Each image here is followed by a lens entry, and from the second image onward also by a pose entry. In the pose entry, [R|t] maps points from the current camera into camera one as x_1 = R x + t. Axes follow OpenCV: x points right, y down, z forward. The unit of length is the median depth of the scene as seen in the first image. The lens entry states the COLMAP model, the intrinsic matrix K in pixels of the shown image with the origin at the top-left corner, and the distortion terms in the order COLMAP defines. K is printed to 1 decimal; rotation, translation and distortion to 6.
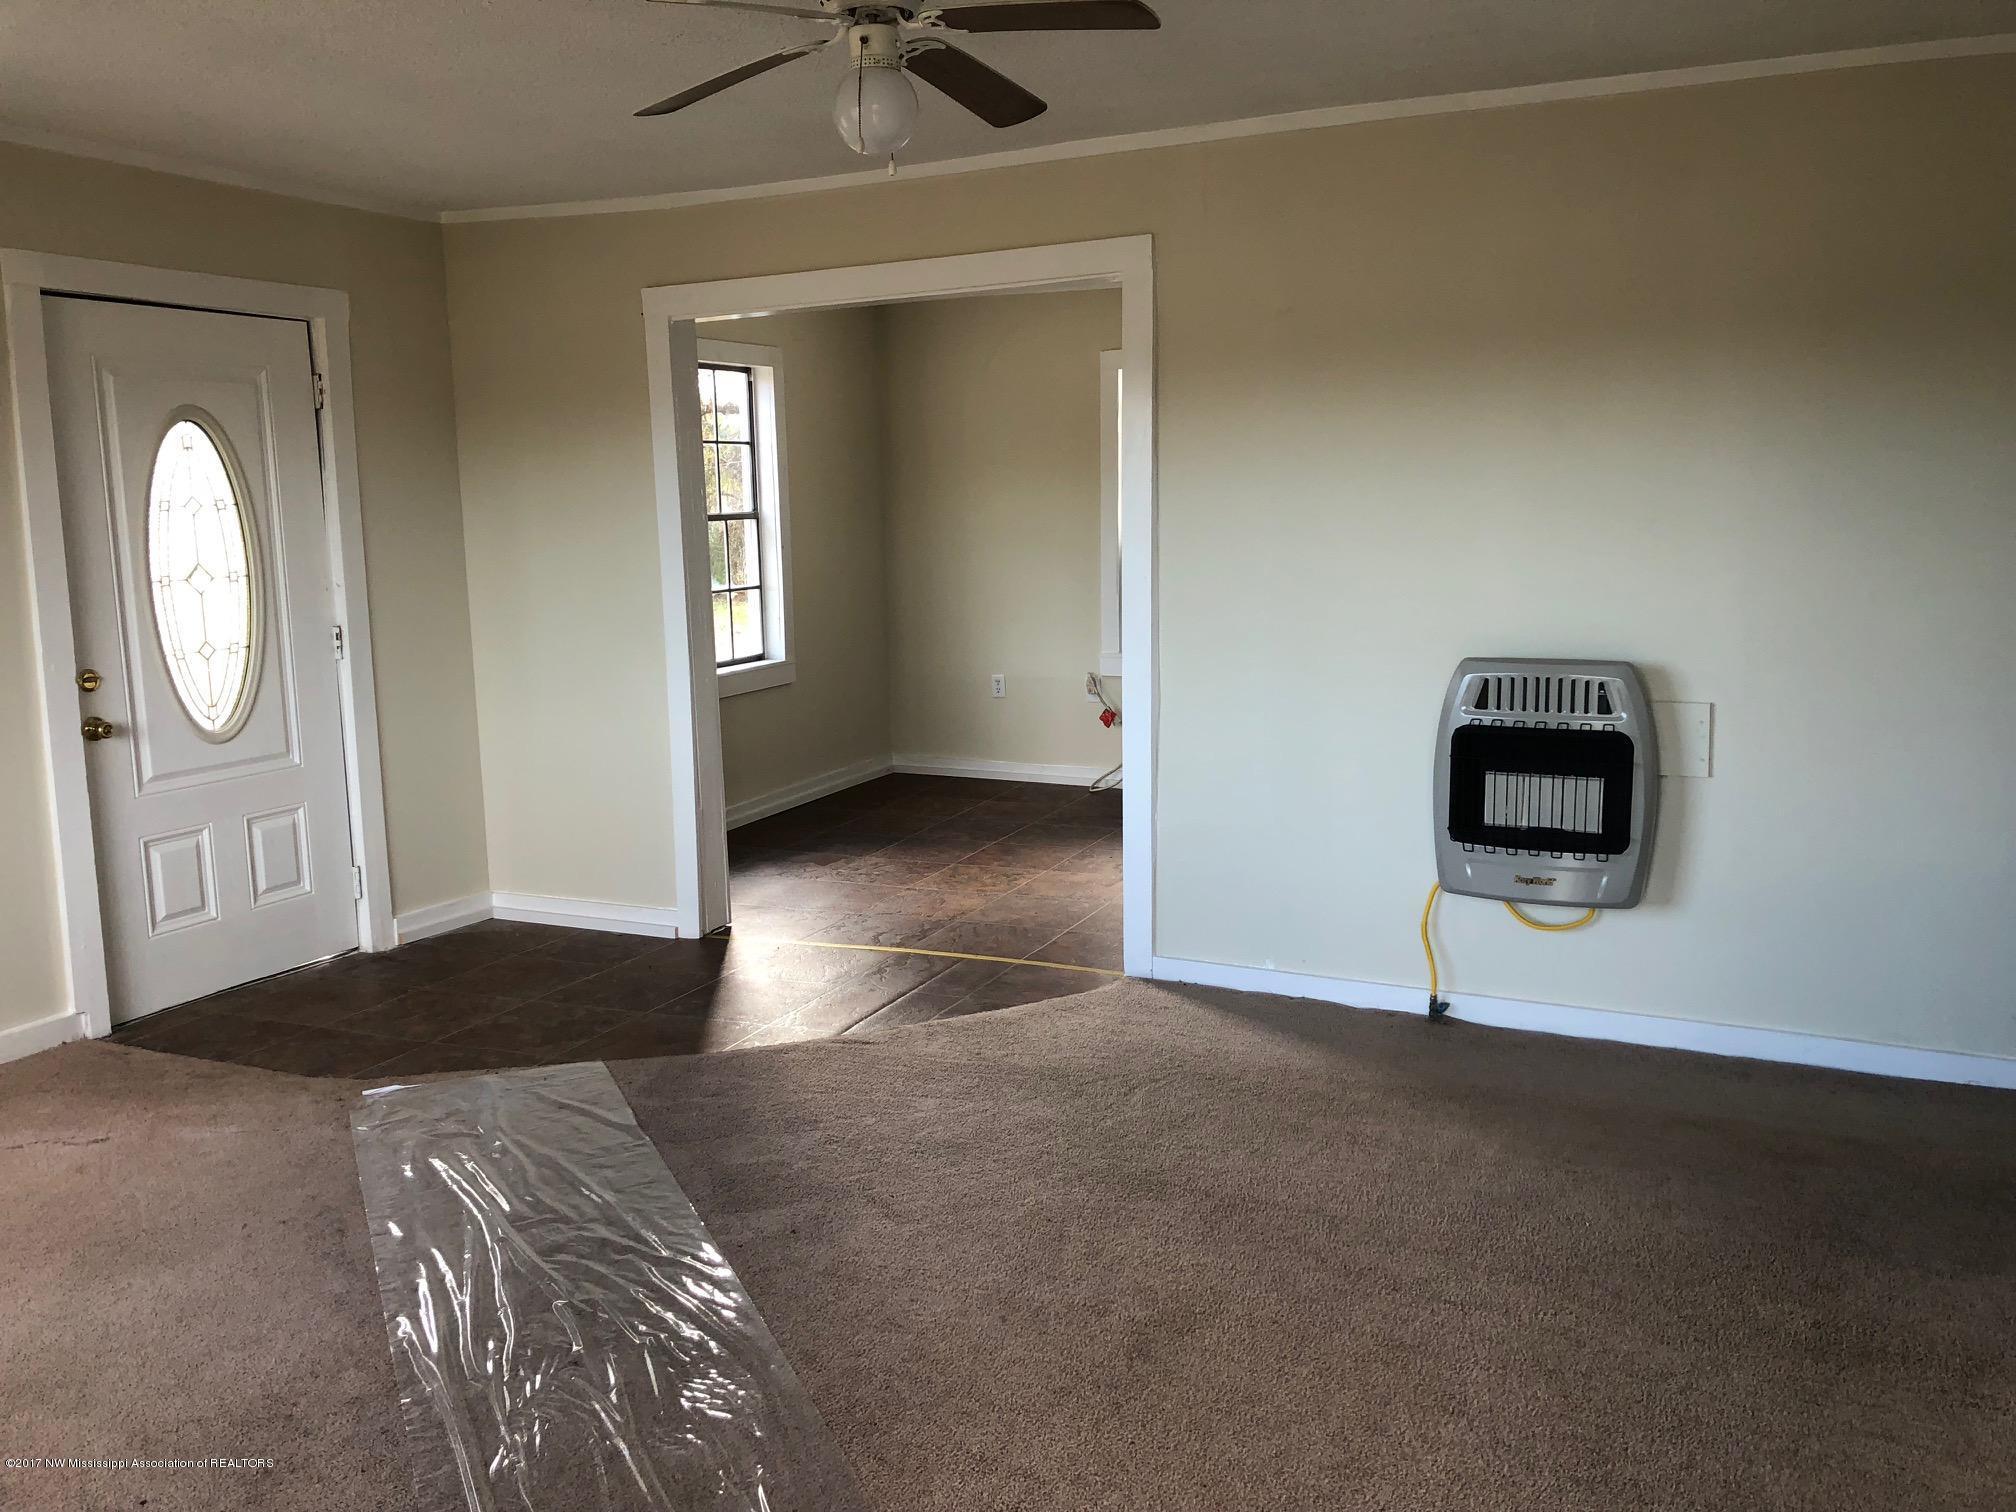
lens RADIAL K [[1681.0, 0, 996.6], [0, 1681.0, 744.4], [0, 0, 1]] dist [0.070850, -0.080721]
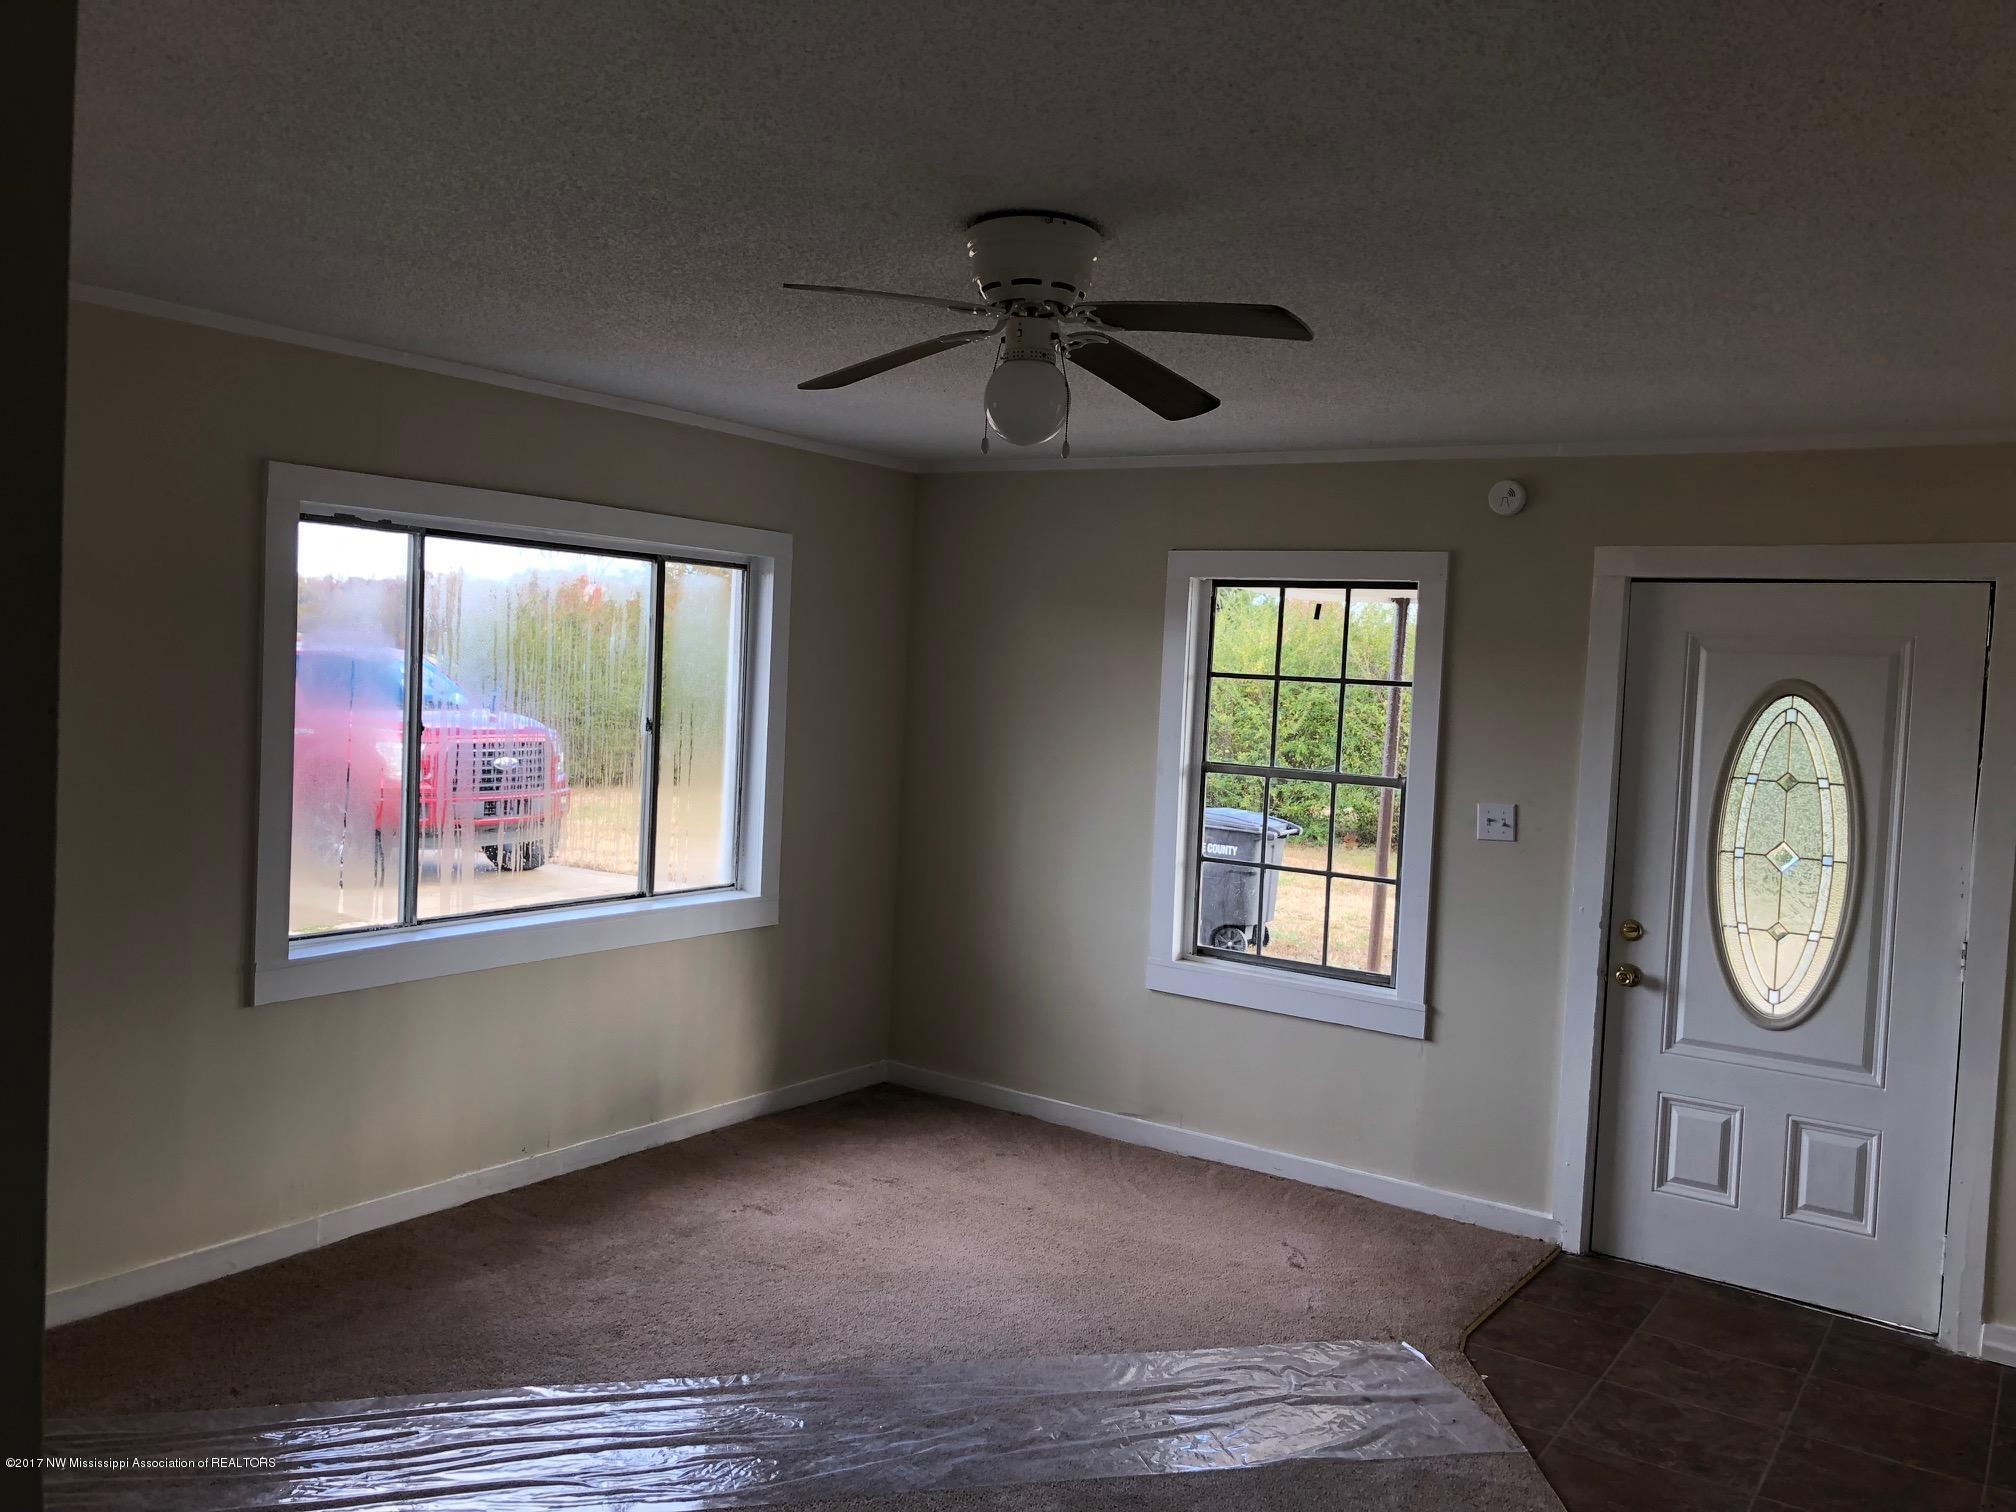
lens RADIAL K [[1681.0, 0, 996.6], [0, 1681.0, 744.4], [0, 0, 1]] dist [0.070850, -0.080721]
pose [[-0.161850, 0.055282, -0.985266, 0.564511], [-0.195193, 0.976909, 0.086878, -0.161835], [0.967318, 0.206378, -0.147322, 0.724782]]
